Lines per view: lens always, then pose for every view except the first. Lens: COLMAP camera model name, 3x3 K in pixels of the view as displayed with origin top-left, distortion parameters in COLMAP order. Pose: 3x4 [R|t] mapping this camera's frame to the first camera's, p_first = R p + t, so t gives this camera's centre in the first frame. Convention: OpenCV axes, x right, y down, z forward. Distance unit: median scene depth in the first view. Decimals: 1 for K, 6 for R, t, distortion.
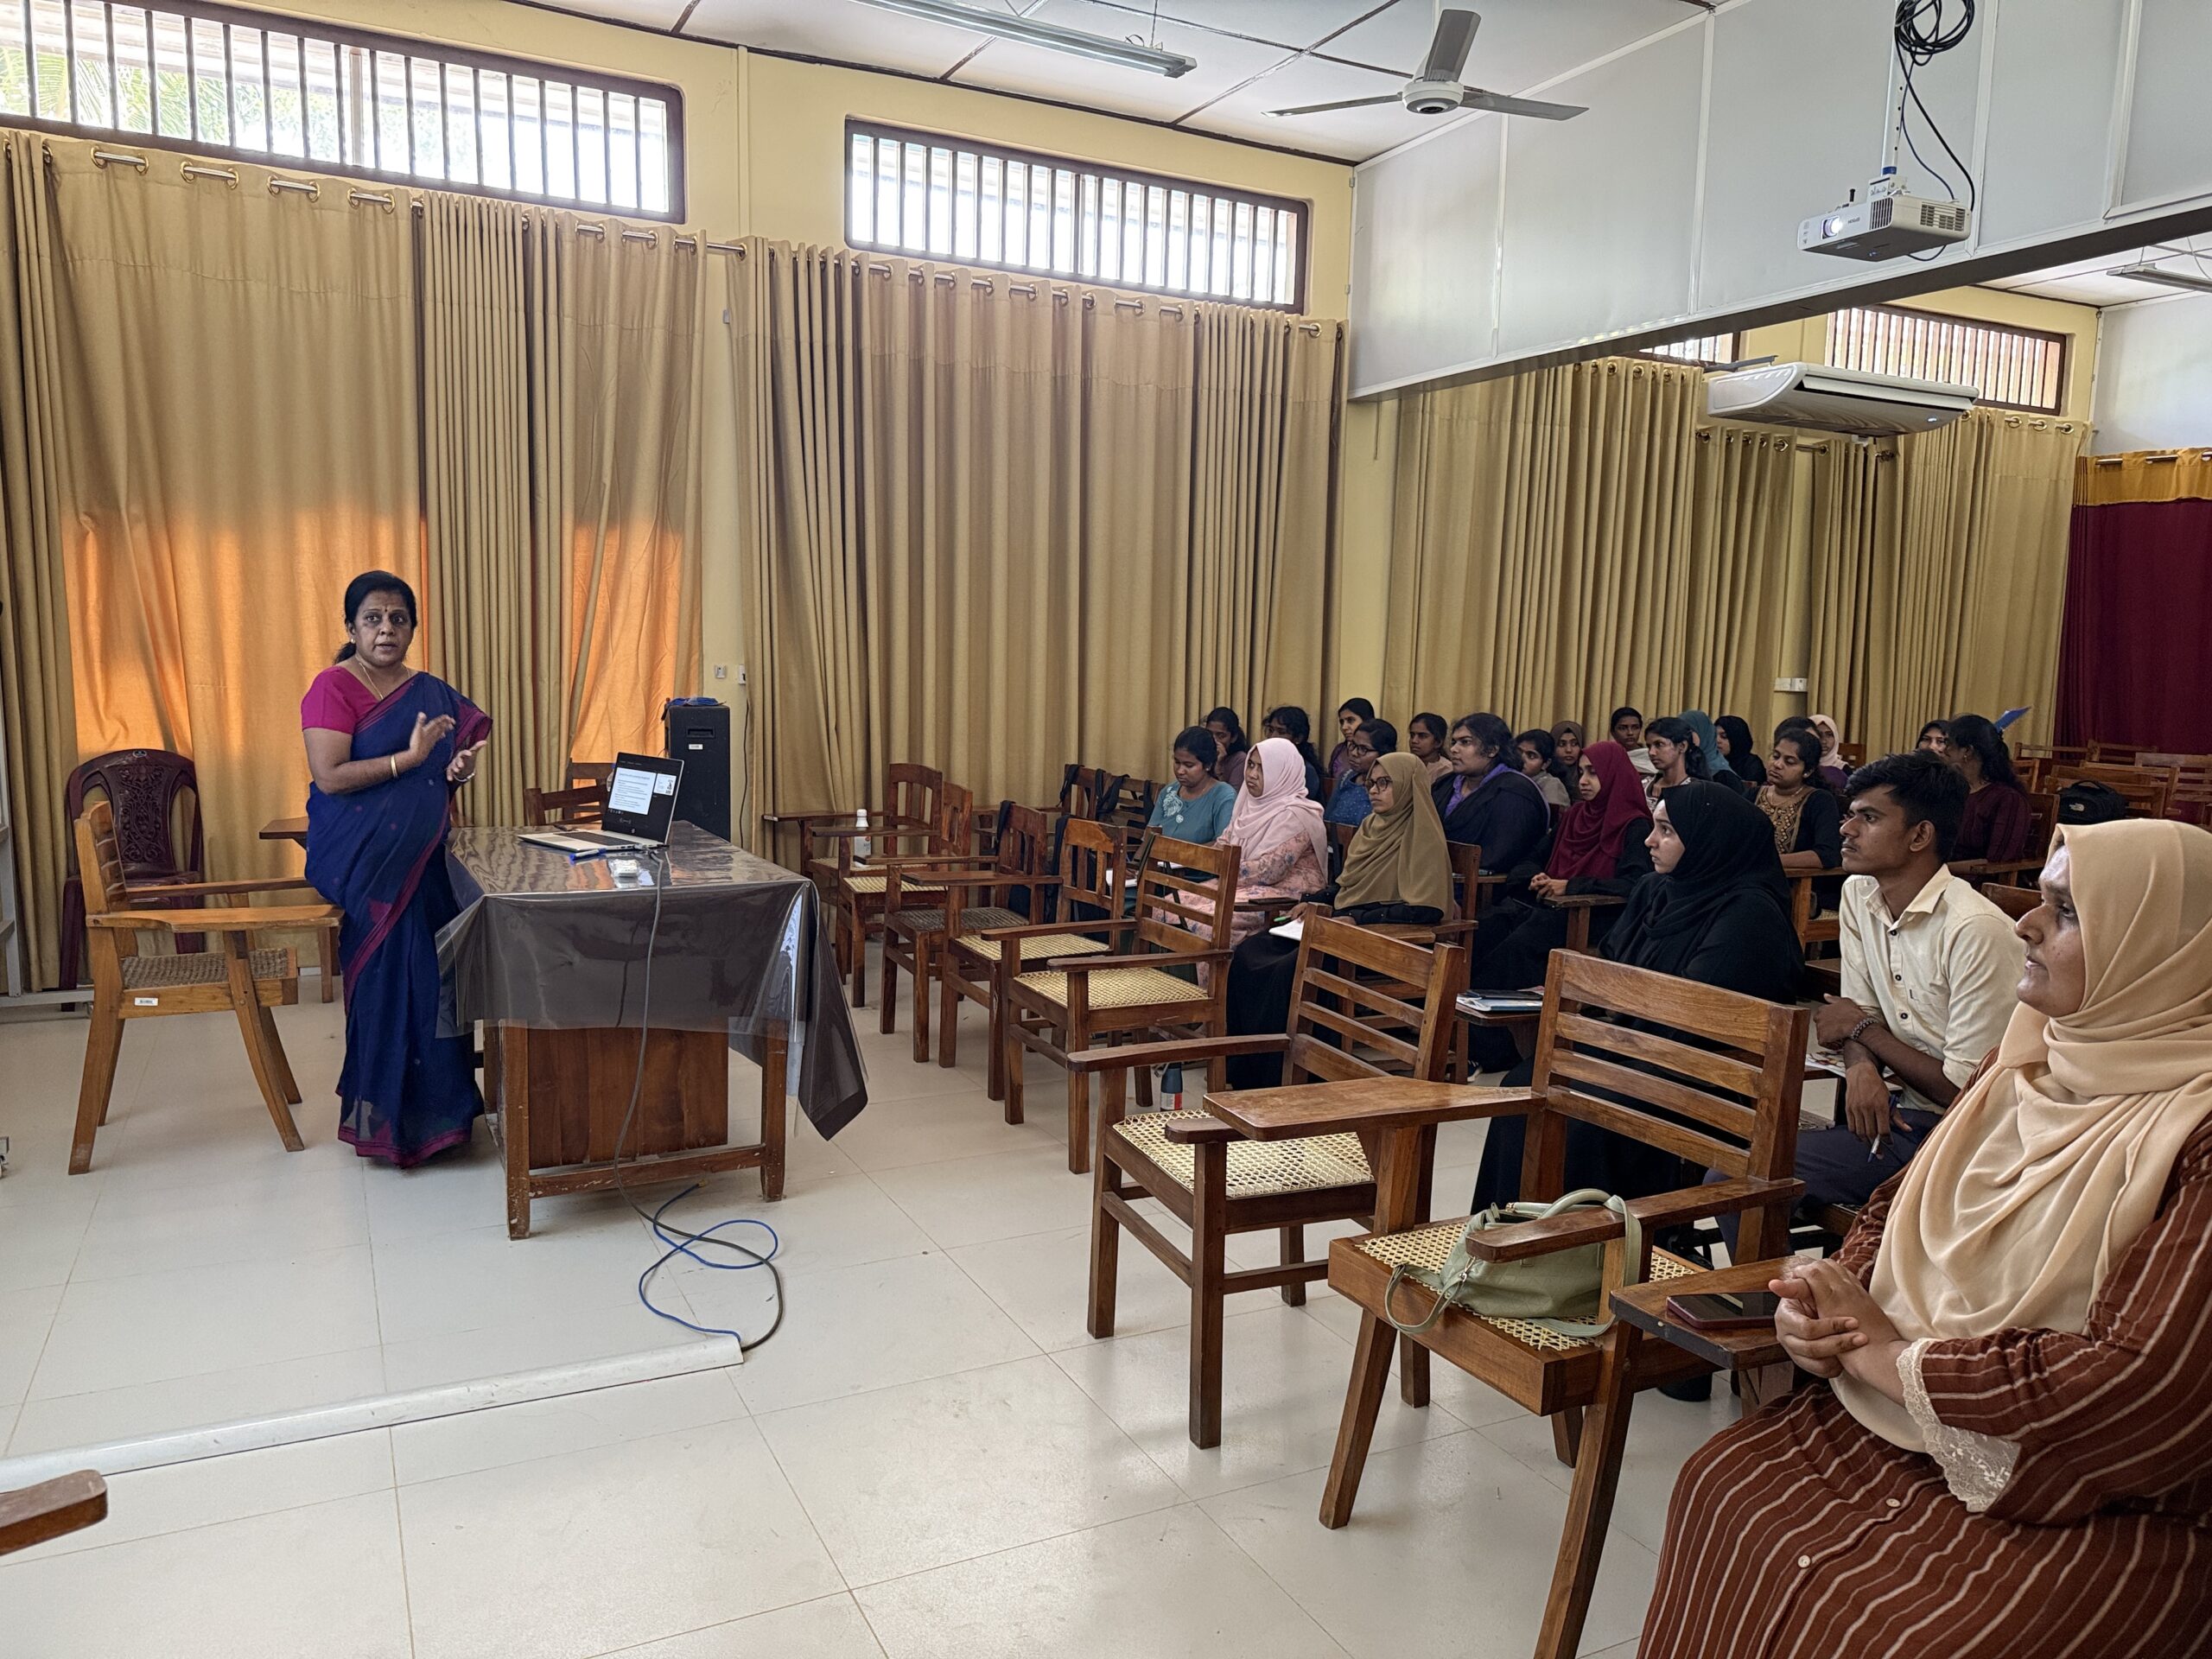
lens RADIAL K [[1578.0, 0, 1106.0], [0, 1578.0, 829.5], [0, 0, 1]] dist [0.065372, -0.073769]
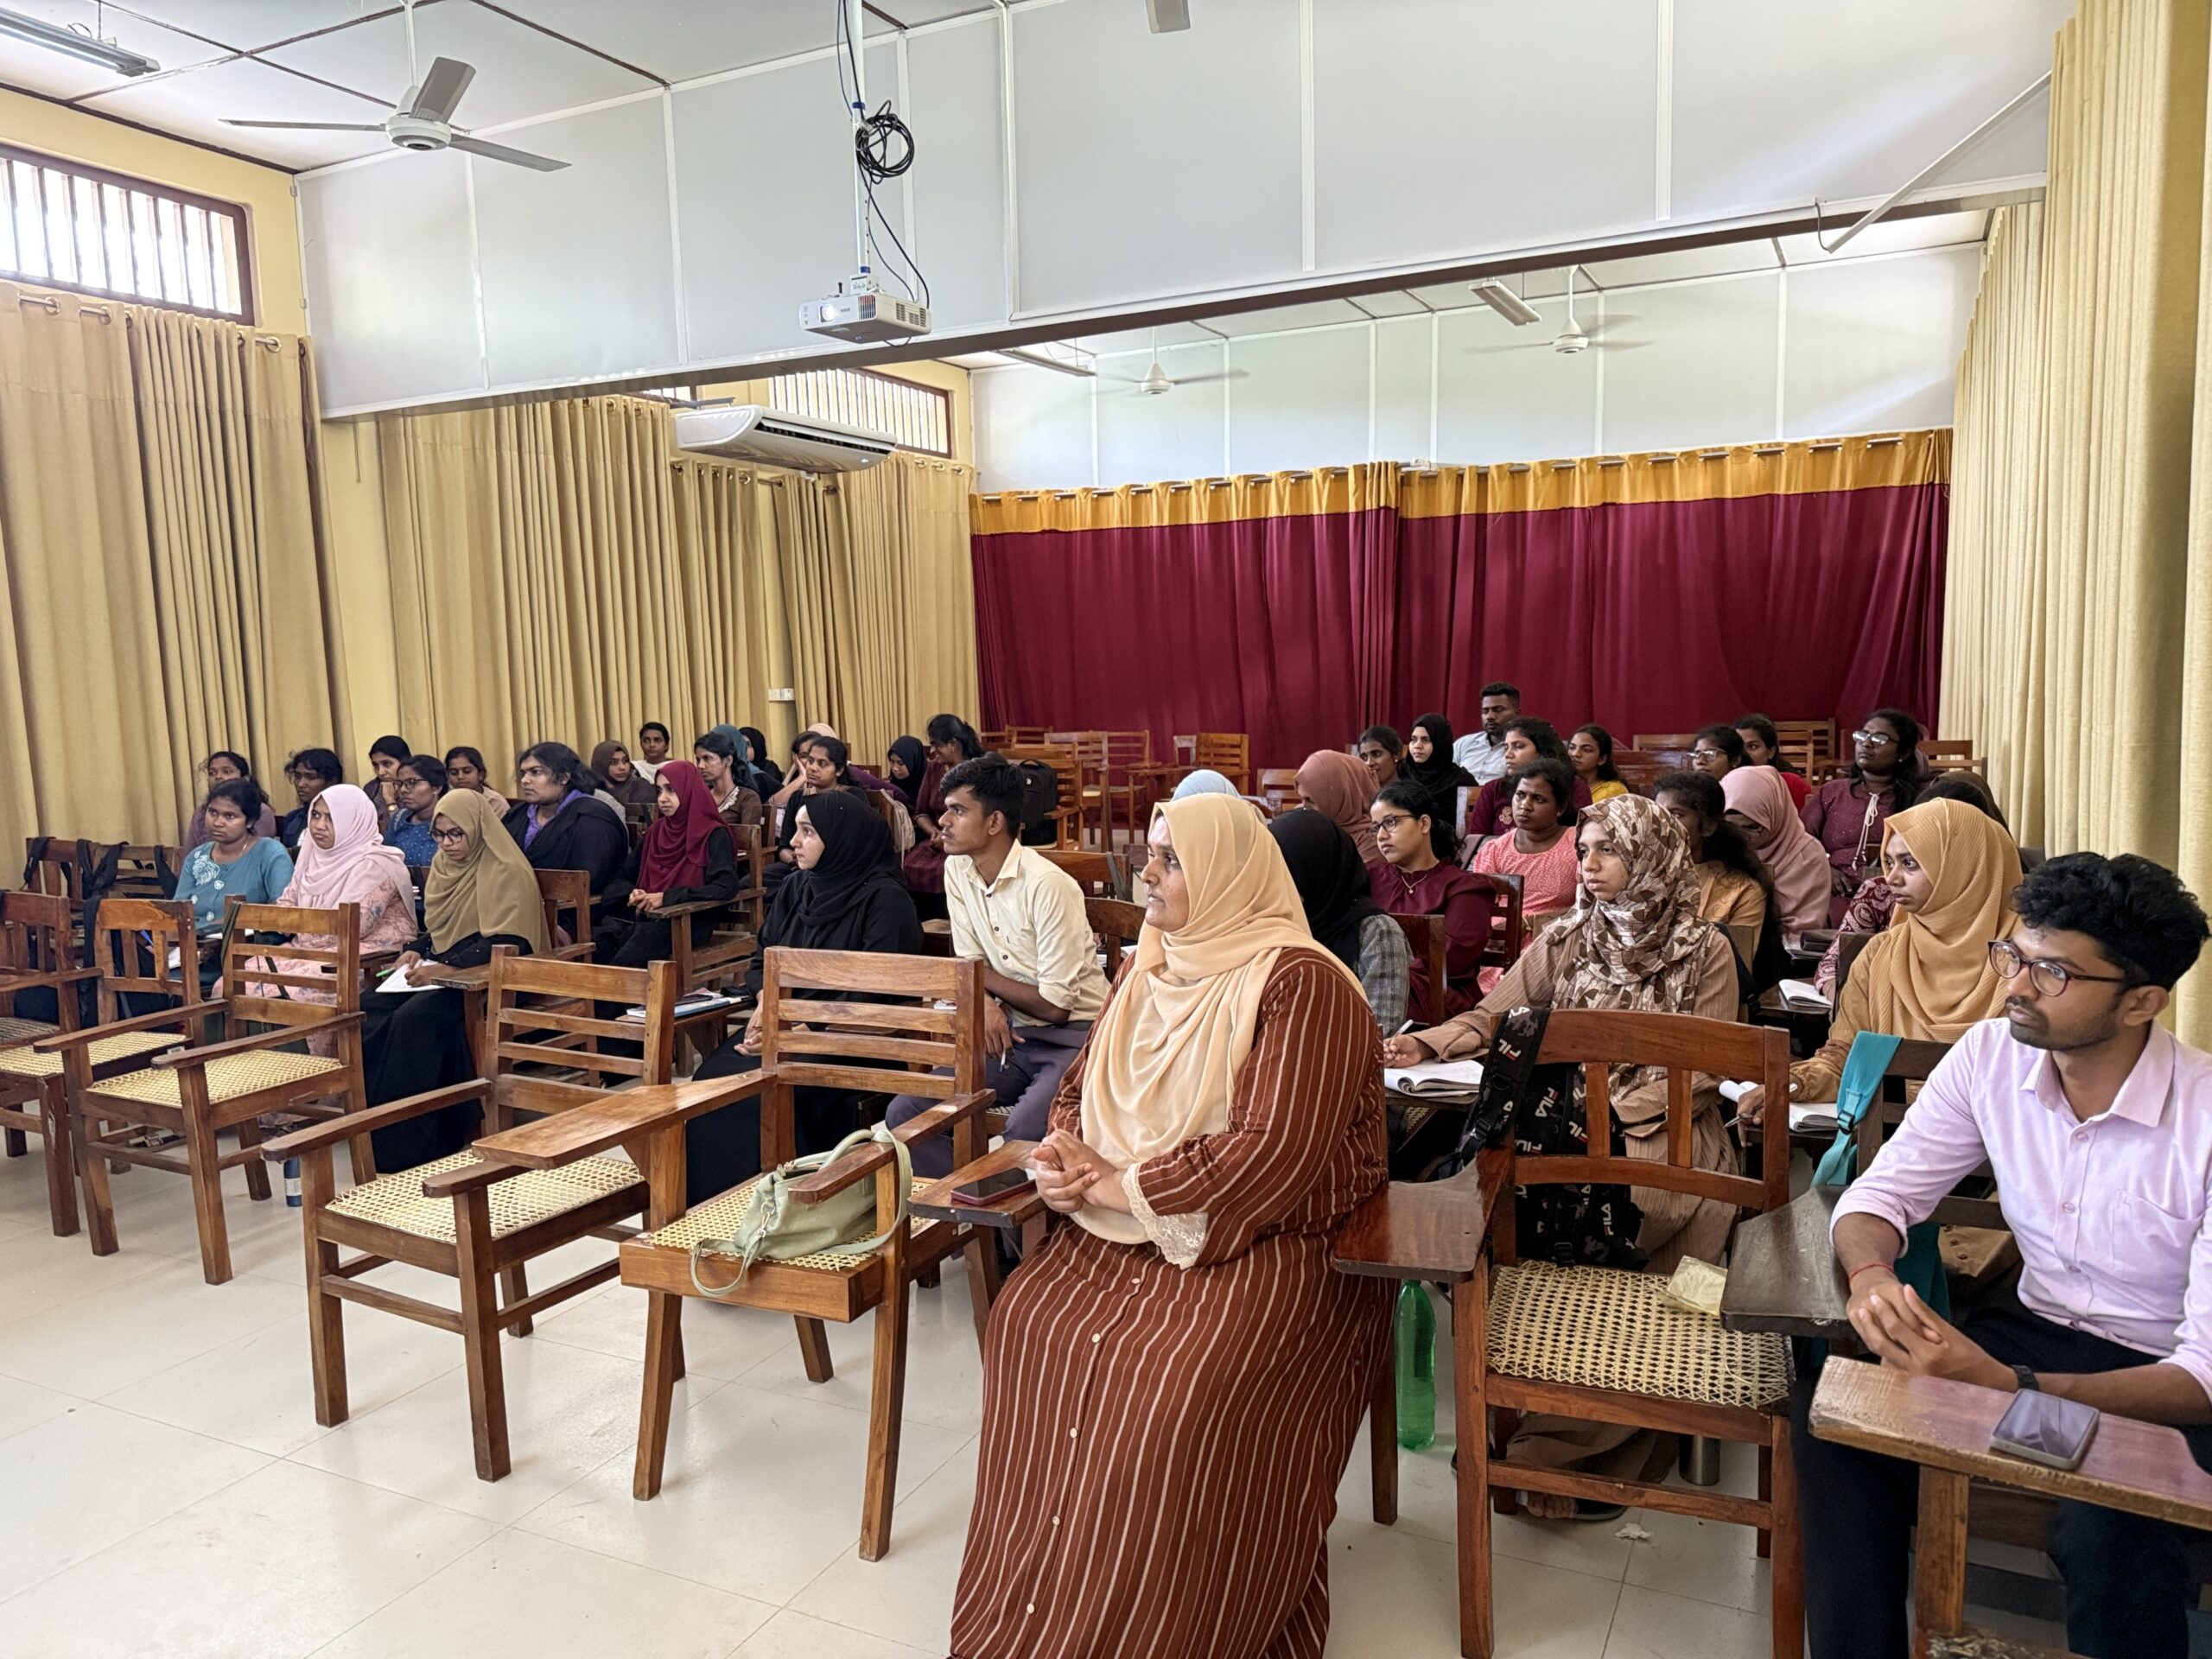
lens RADIAL K [[1618.3, 0, 1099.3], [0, 1618.3, 824.8], [0, 0, 1]] dist [0.098549, -0.167860]
pose [[0.794547, -0.109261, 0.597291, -0.145738], [0.115018, 0.992951, 0.028635, -0.012746], [-0.596209, 0.045947, 0.801513, -0.069670]]
